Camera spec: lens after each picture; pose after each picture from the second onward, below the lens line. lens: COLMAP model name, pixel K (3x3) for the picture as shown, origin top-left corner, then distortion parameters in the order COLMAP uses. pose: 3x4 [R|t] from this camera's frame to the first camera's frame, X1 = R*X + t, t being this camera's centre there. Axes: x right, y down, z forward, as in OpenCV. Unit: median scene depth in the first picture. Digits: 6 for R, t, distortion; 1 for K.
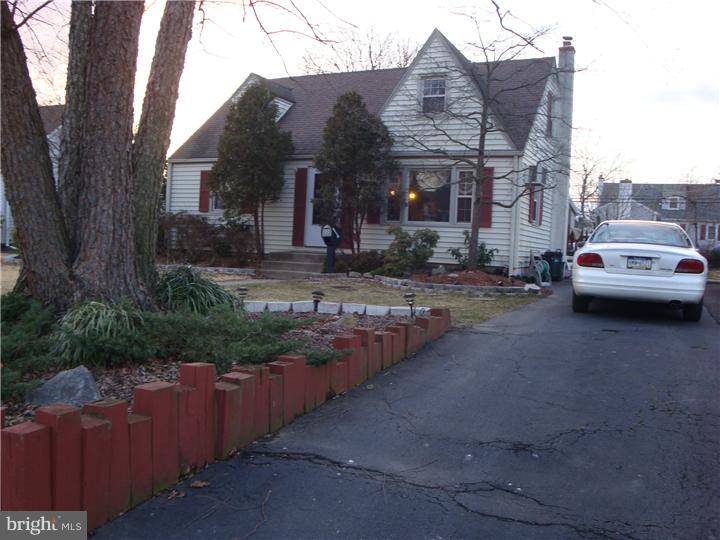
lens RADIAL K [[664.5, 0, 373.2], [0, 664.5, 272.7], [0, 0, 1]] dist [-0.155109, 0.169006]
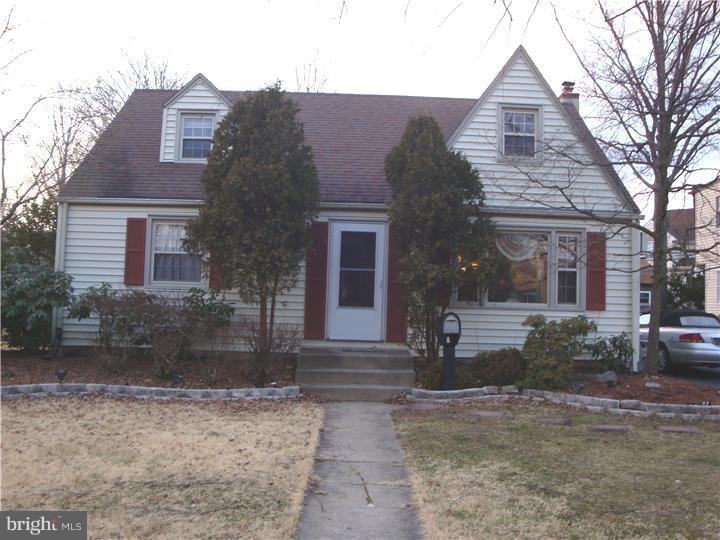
lens RADIAL K [[664.5, 0, 373.2], [0, 664.5, 272.7], [0, 0, 1]] dist [-0.155109, 0.169006]
pose [[0.898912, 0.004818, 0.438102, -0.380192], [0.029631, 0.996982, -0.071762, -0.062982], [-0.437126, 0.077489, 0.896056, 0.415341]]
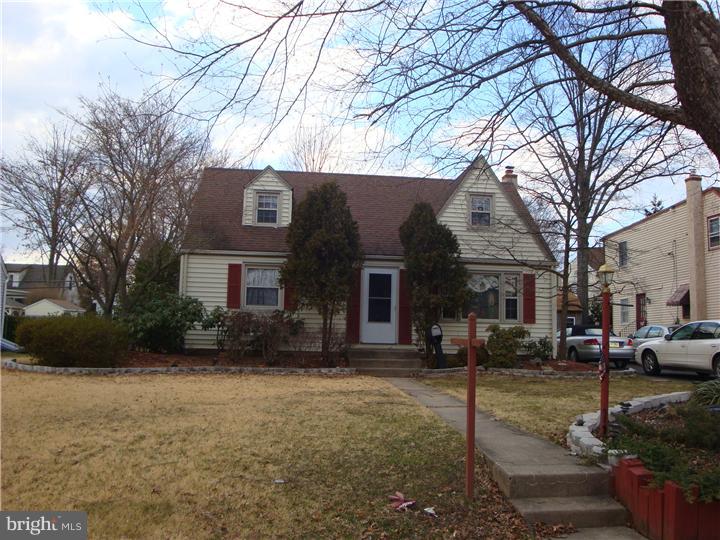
lens RADIAL K [[664.5, 0, 373.2], [0, 664.5, 272.7], [0, 0, 1]] dist [-0.155109, 0.169006]
pose [[0.854313, 0.028165, 0.518994, -0.676027], [0.037875, 0.992503, -0.116206, -0.030497], [-0.518376, 0.118933, 0.846842, 0.114040]]
